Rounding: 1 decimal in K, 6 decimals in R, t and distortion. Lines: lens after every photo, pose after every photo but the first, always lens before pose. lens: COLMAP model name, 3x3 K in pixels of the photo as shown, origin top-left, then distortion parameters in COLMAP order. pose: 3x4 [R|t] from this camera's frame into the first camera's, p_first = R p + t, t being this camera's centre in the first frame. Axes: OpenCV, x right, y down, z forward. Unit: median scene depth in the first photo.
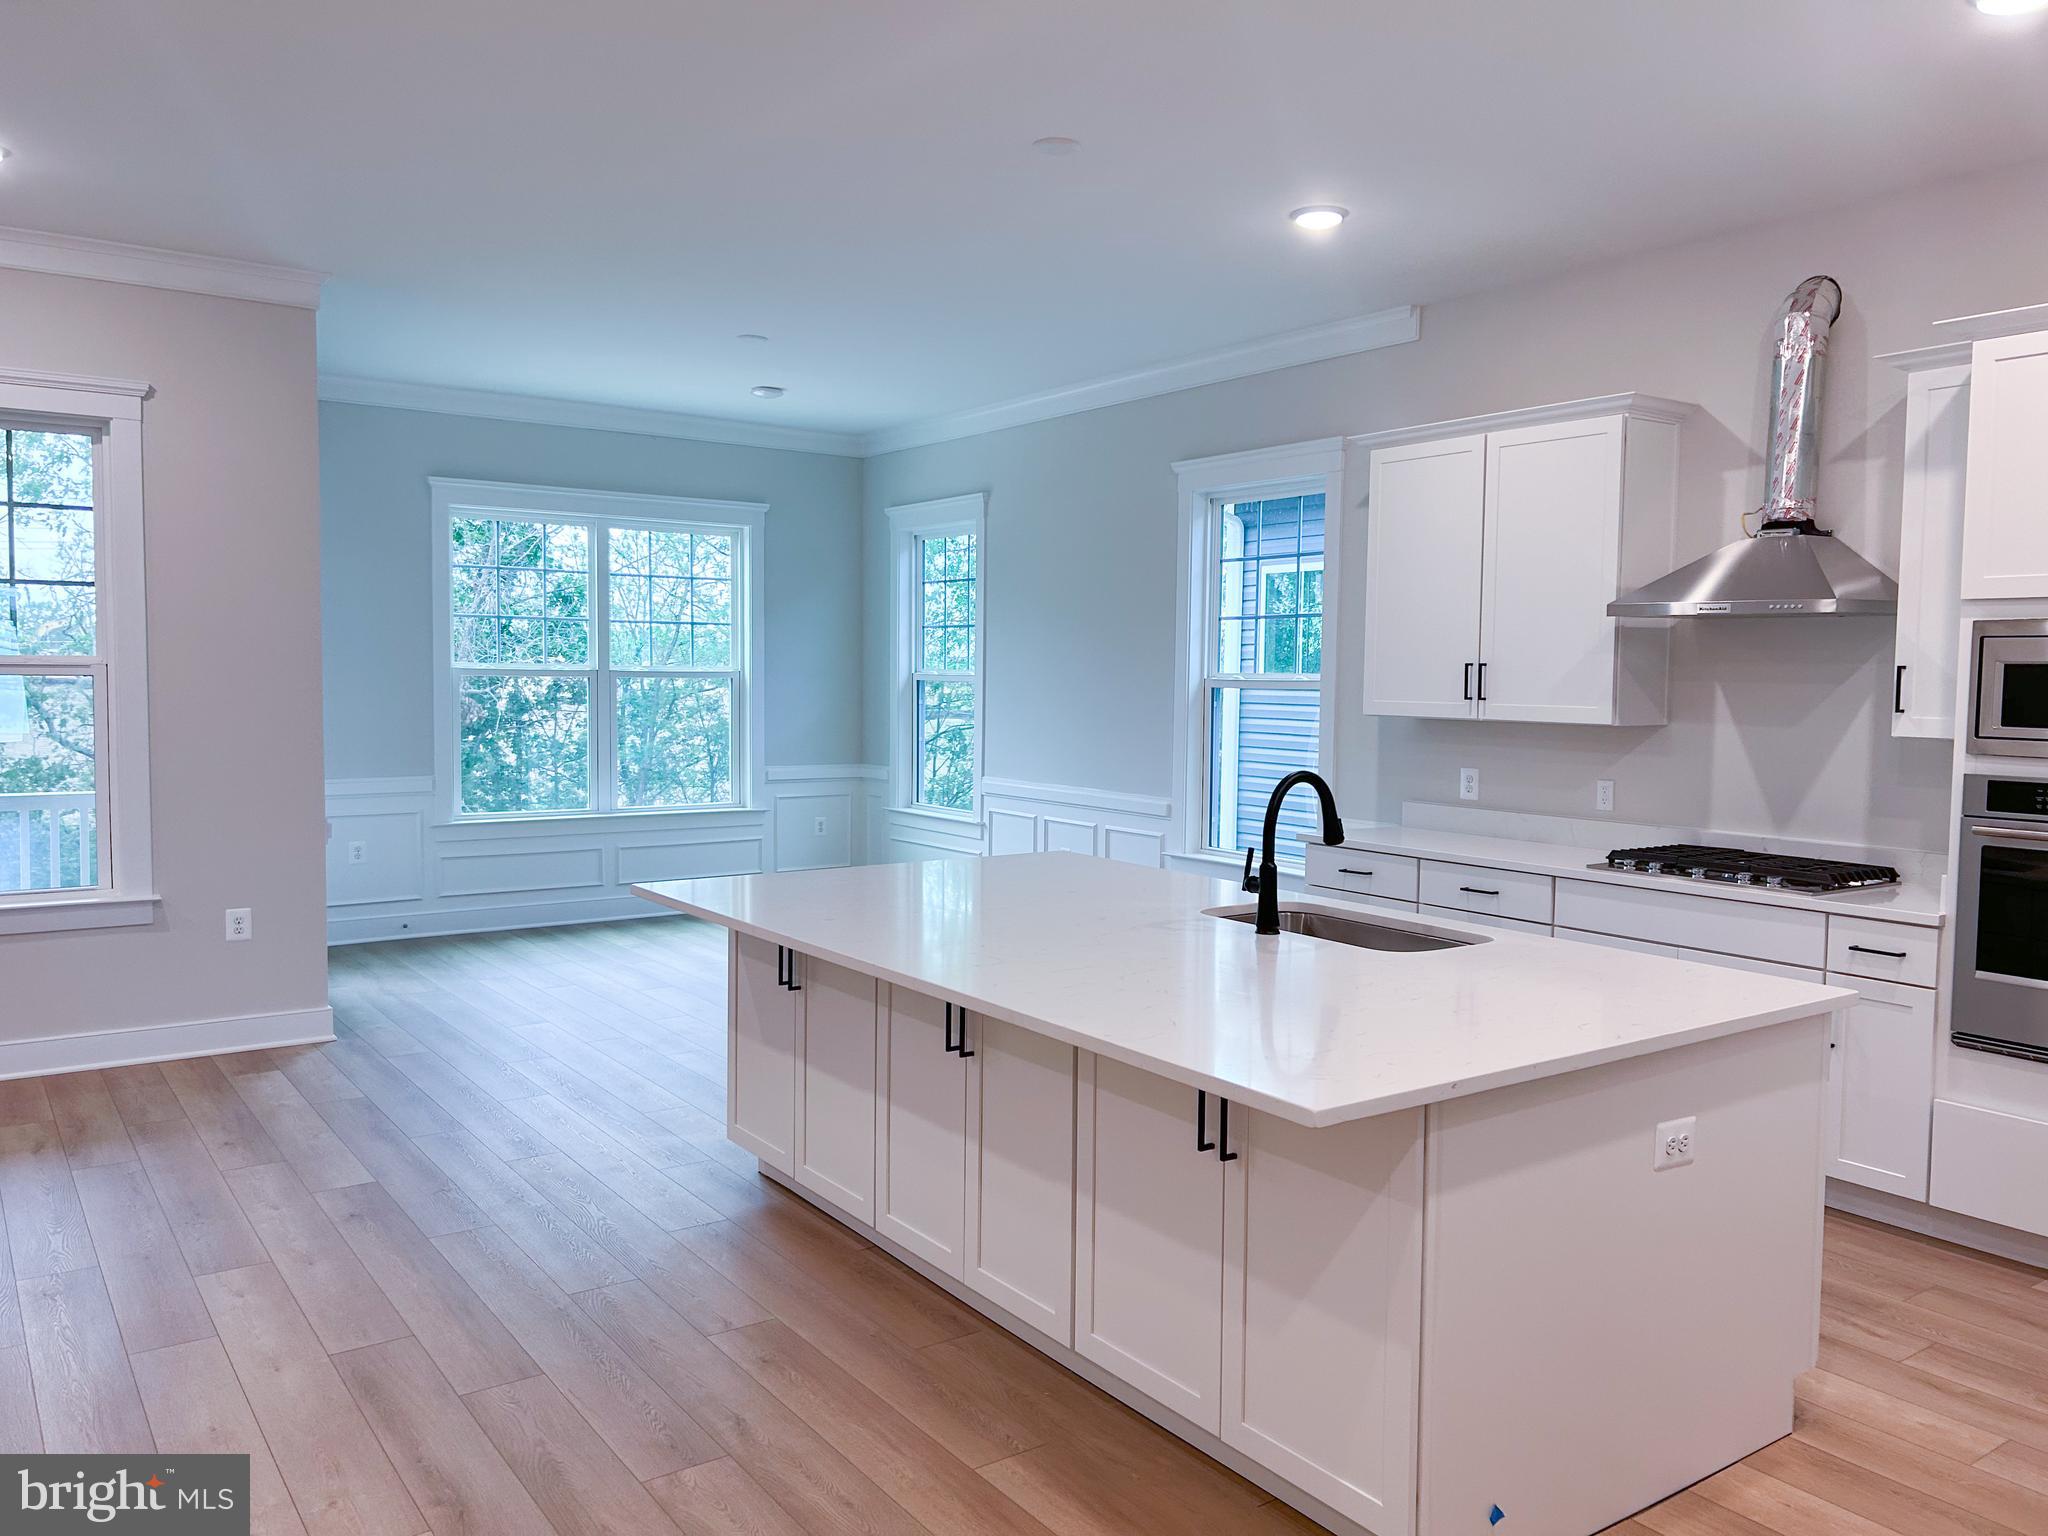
lens RADIAL K [[1557.4, 0, 1040.4], [0, 1557.4, 772.8], [0, 0, 1]] dist [0.033577, -0.005459]
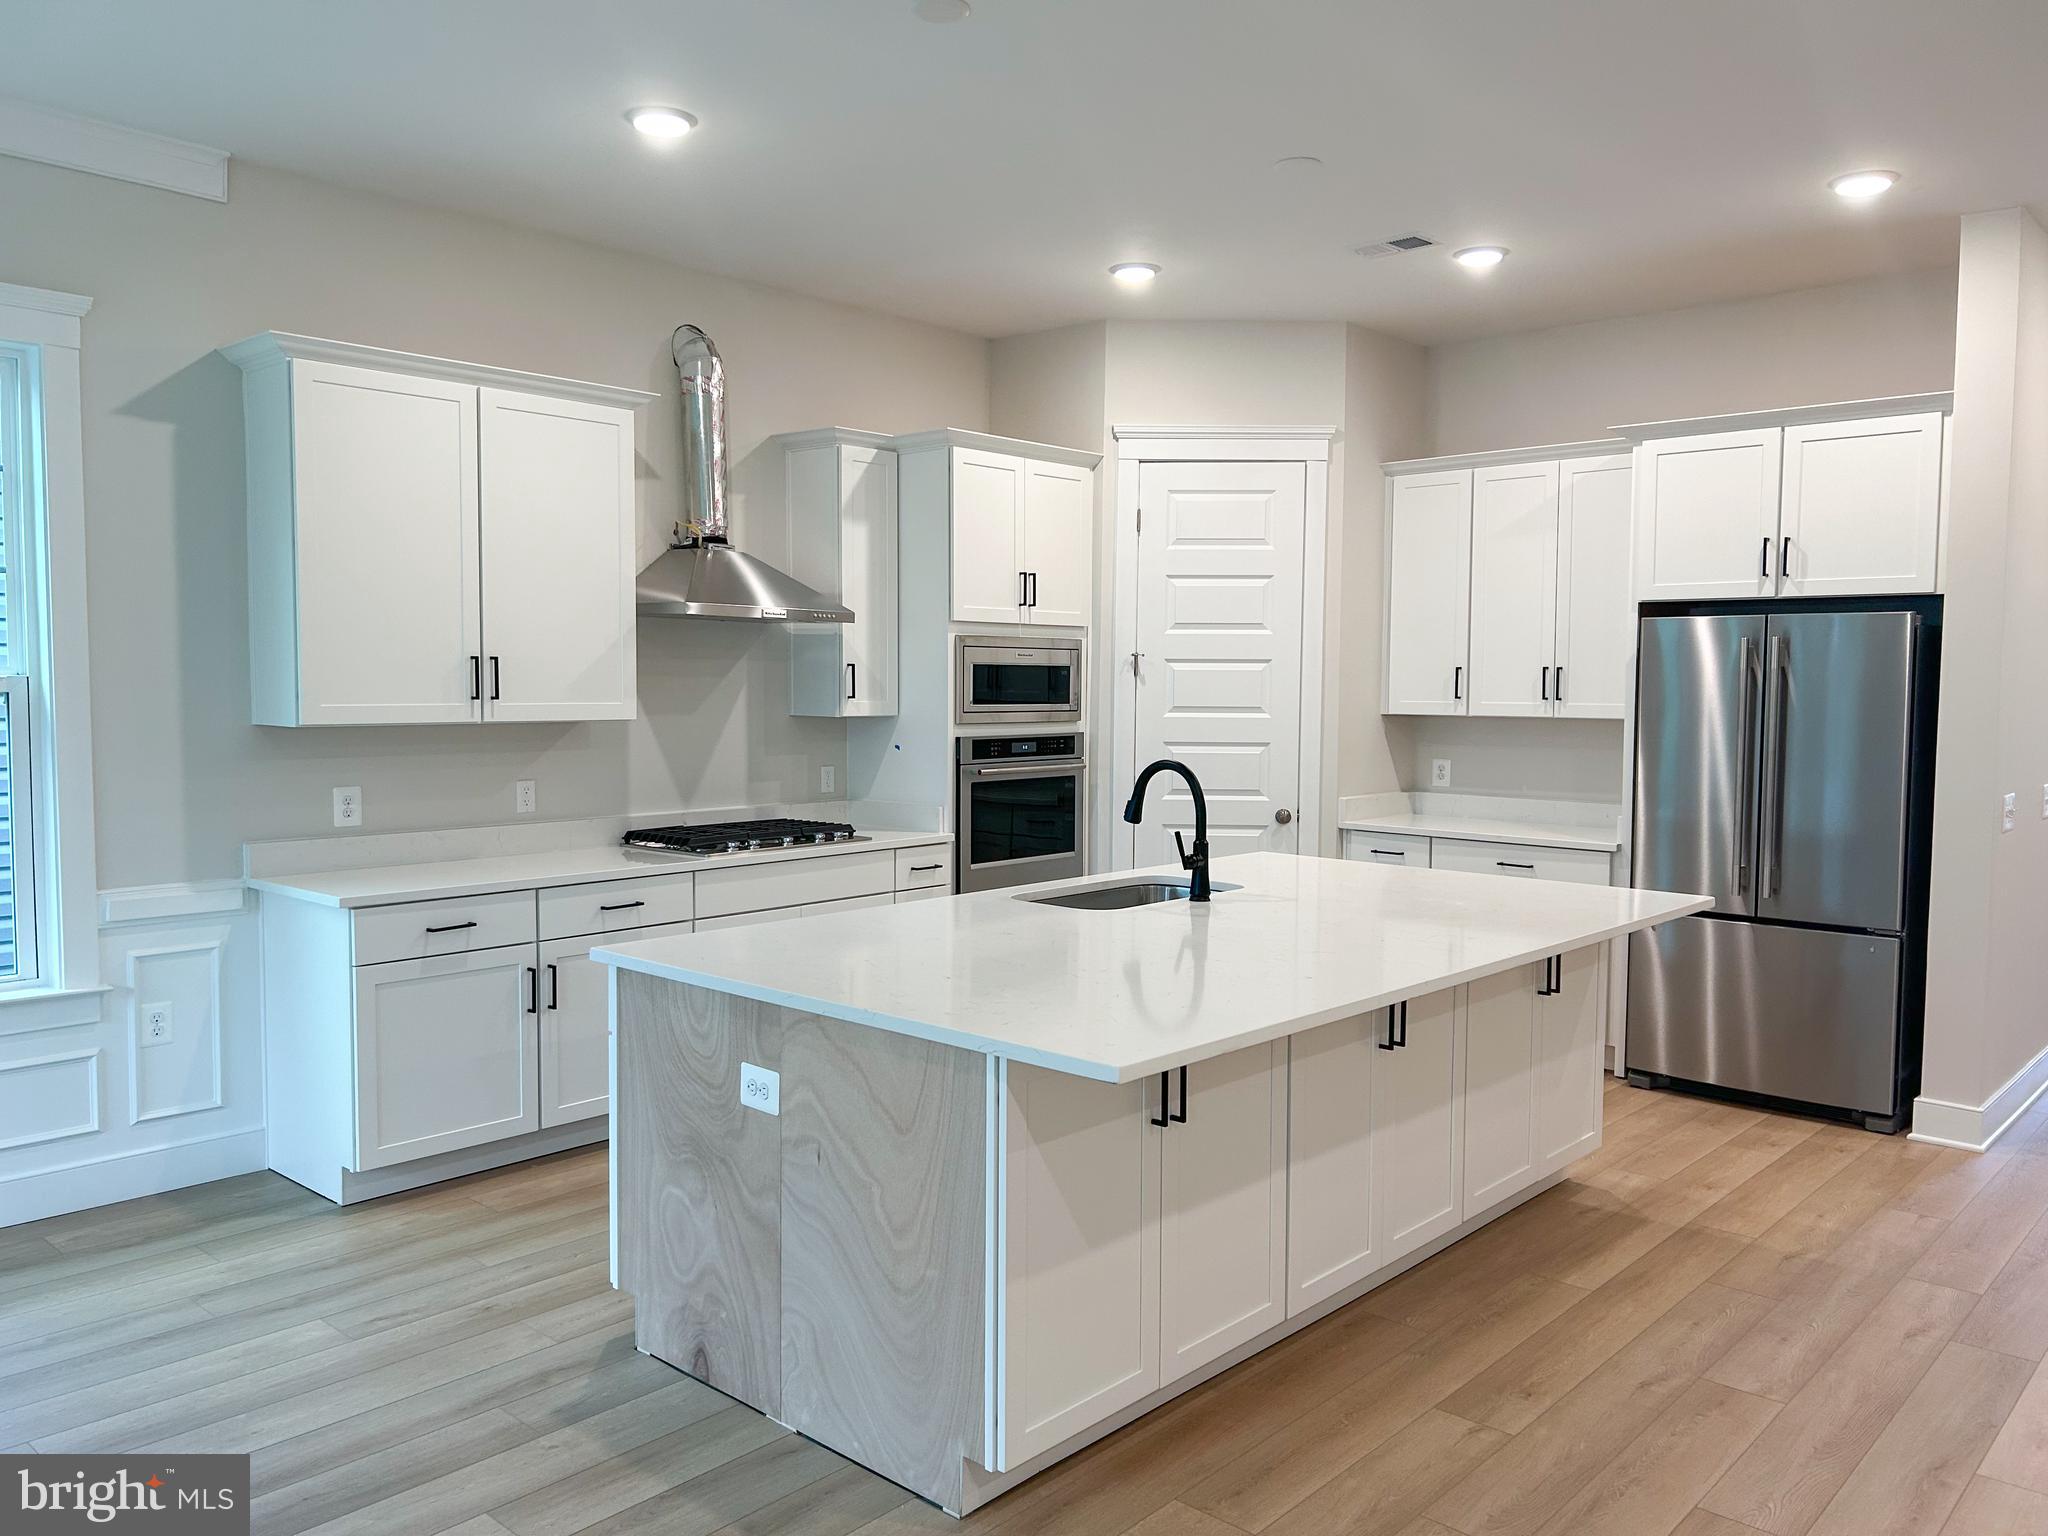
lens RADIAL K [[1557.4, 0, 1041.1], [0, 1557.4, 762.0], [0, 0, 1]] dist [0.033577, -0.005459]
pose [[-0.223766, -0.066846, 0.972348, -0.870298], [0.054413, 0.995233, 0.080941, -0.091649], [-0.973123, 0.071020, -0.219062, 1.255335]]
